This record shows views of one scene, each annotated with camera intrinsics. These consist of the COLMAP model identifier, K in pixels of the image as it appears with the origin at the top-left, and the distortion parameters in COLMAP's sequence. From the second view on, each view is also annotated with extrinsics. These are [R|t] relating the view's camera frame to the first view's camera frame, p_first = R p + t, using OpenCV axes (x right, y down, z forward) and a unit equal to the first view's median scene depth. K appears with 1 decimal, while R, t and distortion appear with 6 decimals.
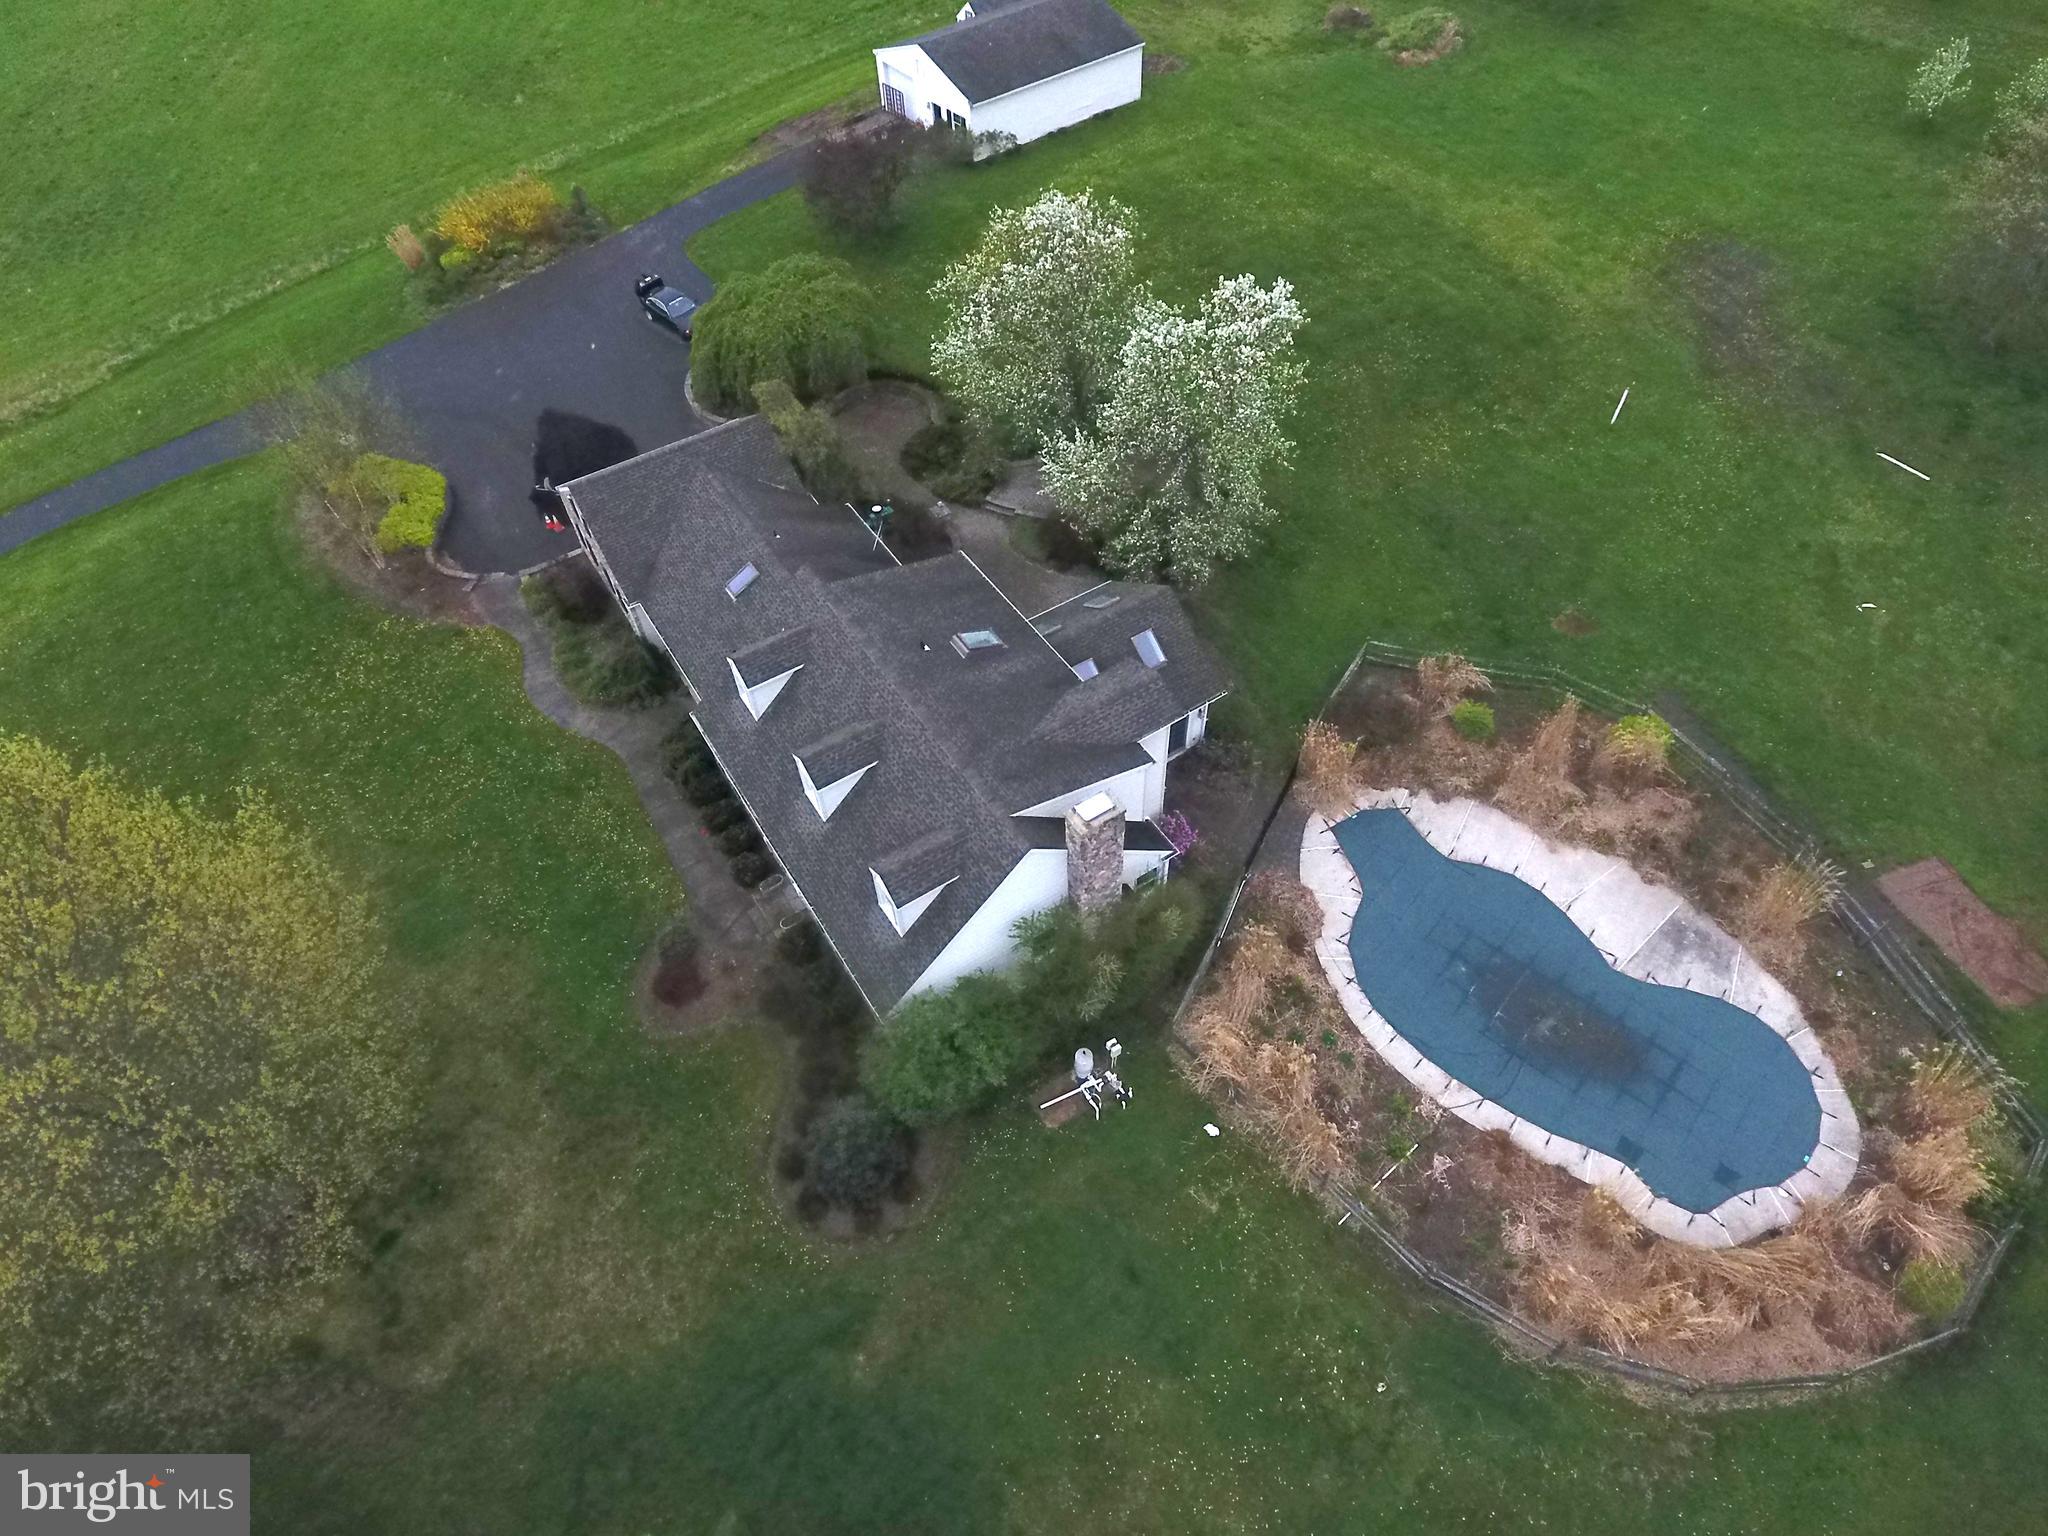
lens RADIAL K [[1199.1, 0, 1007.9], [0, 1199.1, 773.7], [0, 0, 1]] dist [-0.000763, 0.000235]
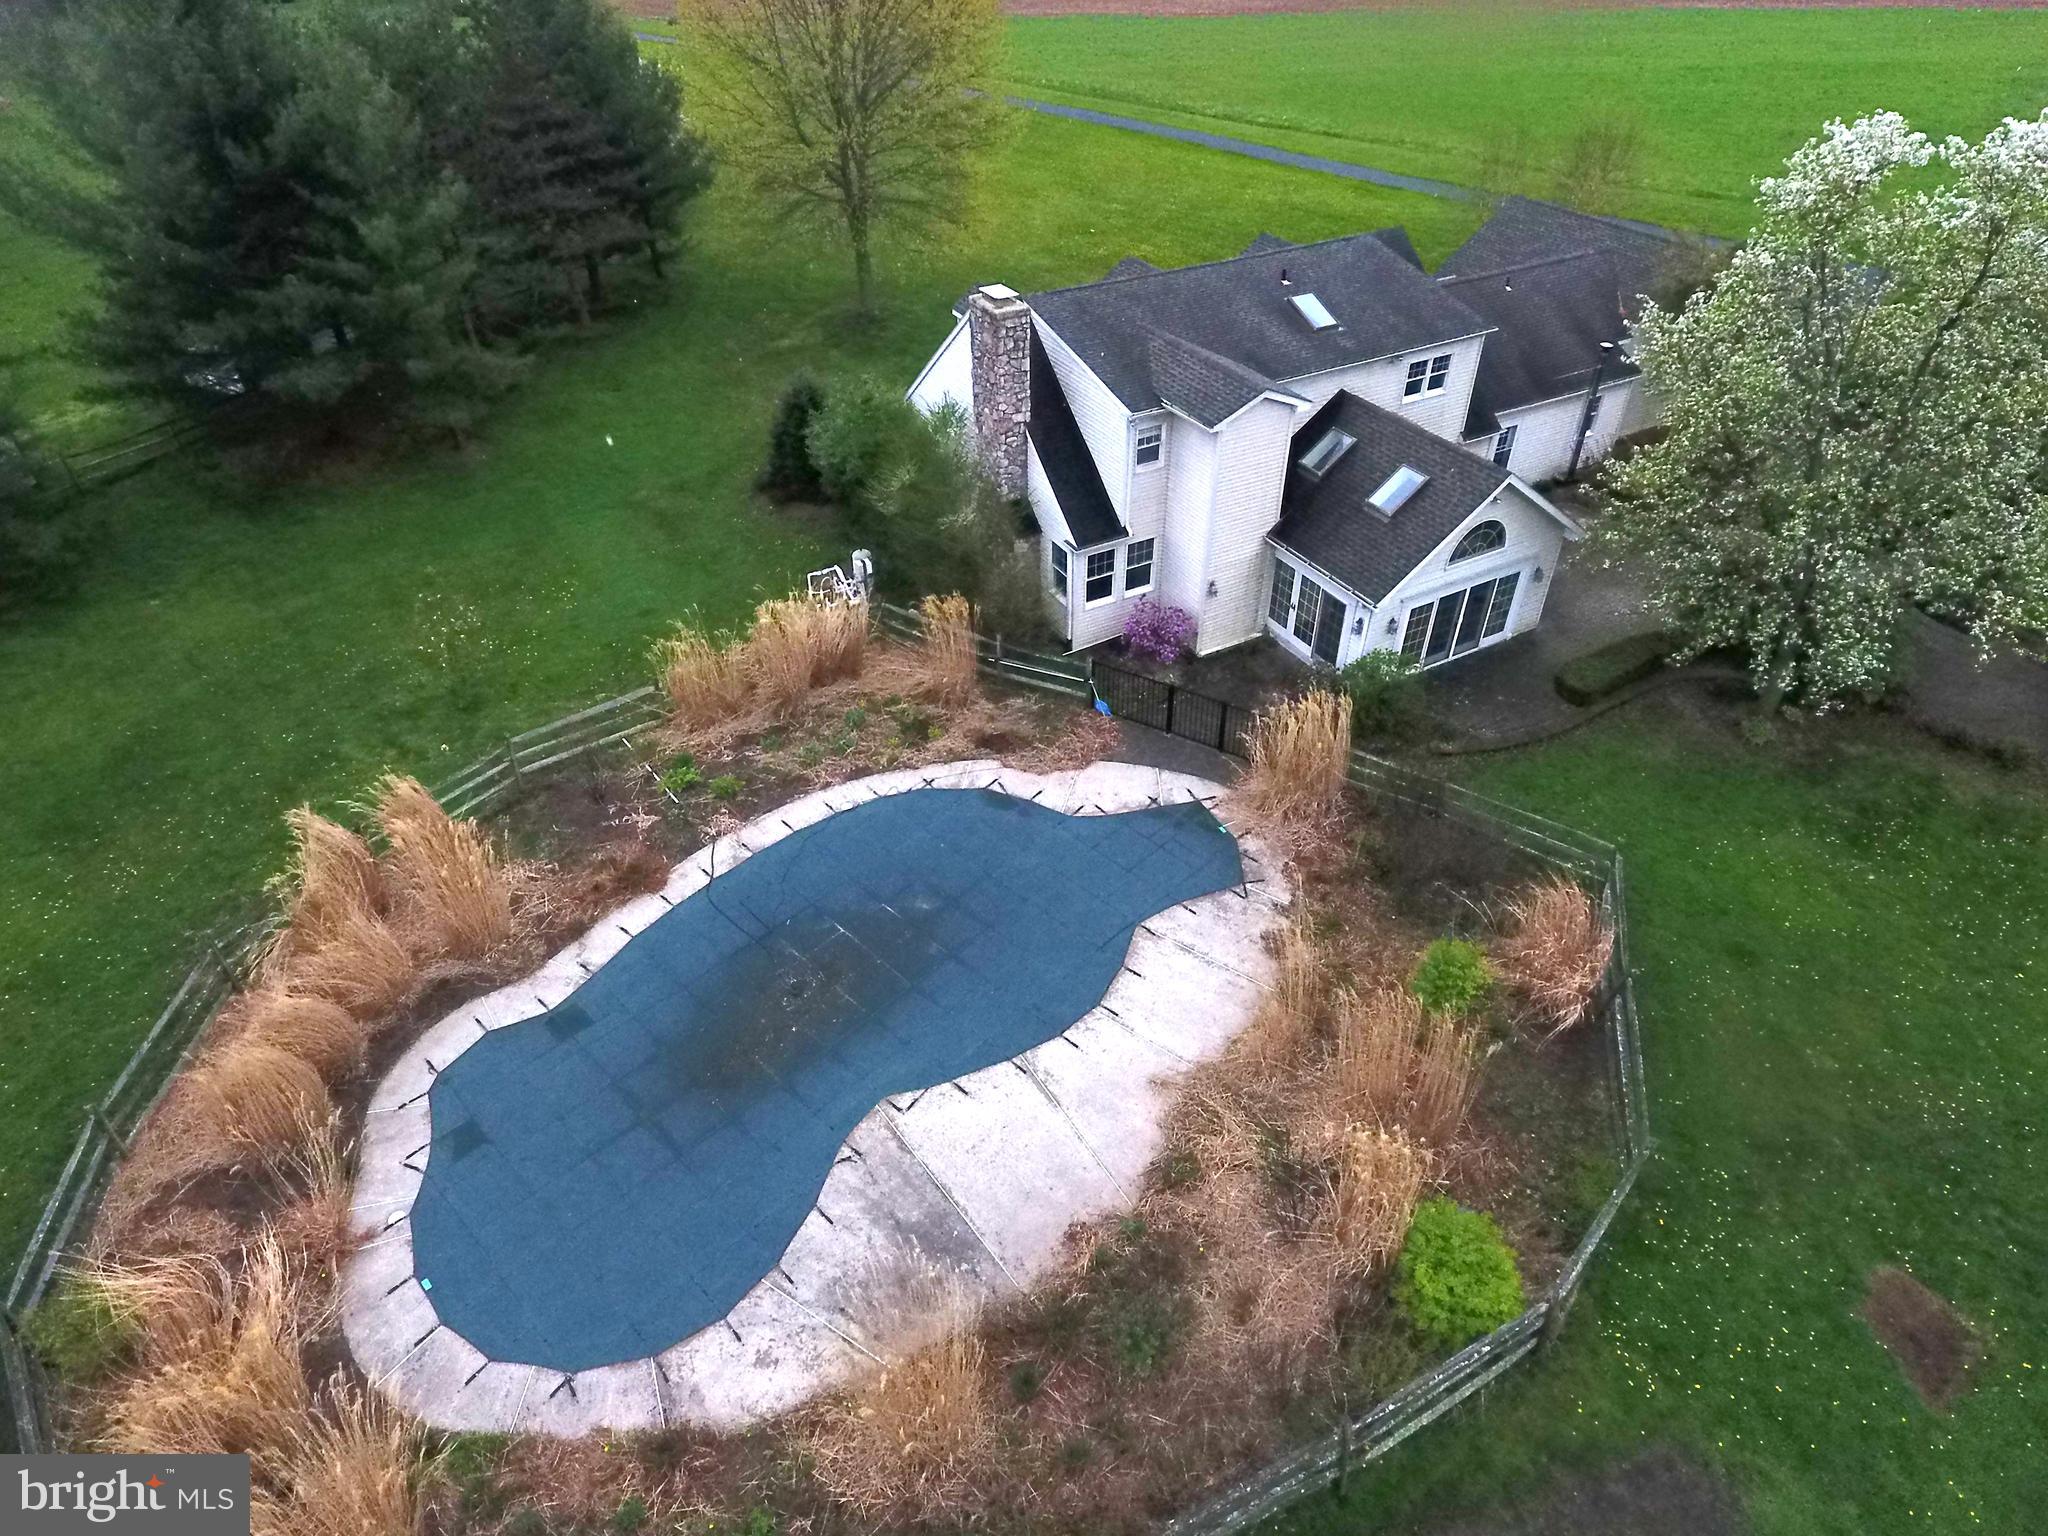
lens RADIAL K [[1199.1, 0, 1026.5], [0, 1199.1, 763.3], [0, 0, 1]] dist [-0.000763, 0.000235]
pose [[-0.061889, 0.643792, -0.762694, 0.815295], [-0.779235, 0.446330, 0.439979, -0.185145], [0.623668, 0.621548, 0.474042, 0.707396]]
